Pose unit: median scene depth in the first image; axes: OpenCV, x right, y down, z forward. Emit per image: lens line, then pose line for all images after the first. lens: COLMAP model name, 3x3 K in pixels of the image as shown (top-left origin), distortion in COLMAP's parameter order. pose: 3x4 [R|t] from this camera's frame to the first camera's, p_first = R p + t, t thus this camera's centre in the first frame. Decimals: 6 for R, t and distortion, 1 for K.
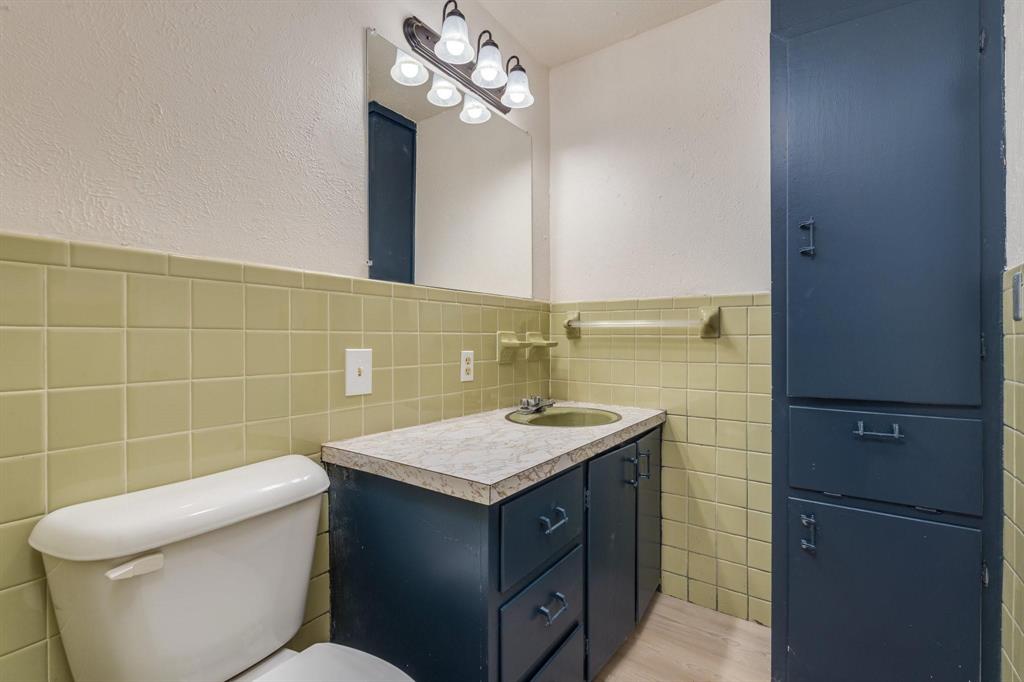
lens RADIAL K [[459.6, 0, 509.2], [0, 459.6, 341.8], [0, 0, 1]] dist [0.021172, 0.000849]
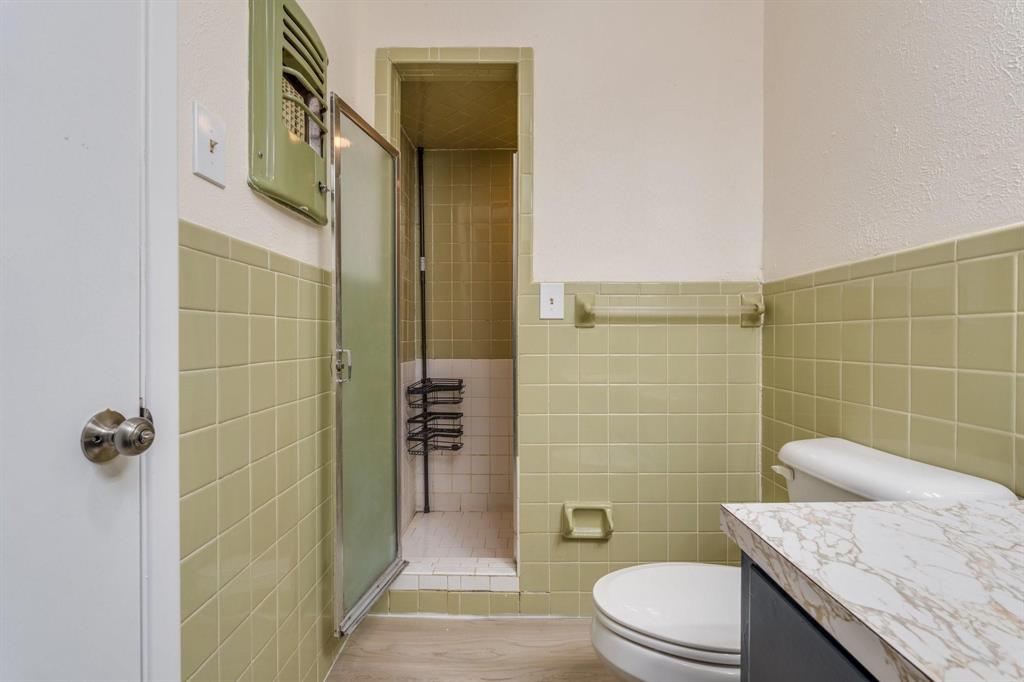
lens RADIAL K [[459.6, 0, 512.0], [0, 459.6, 341.0], [0, 0, 1]] dist [0.021172, 0.000849]
pose [[-0.828141, -0.001259, -0.560519, 0.634612], [-0.006127, 0.999958, 0.006807, 0.022579], [0.560487, 0.009071, -0.828114, 1.309846]]
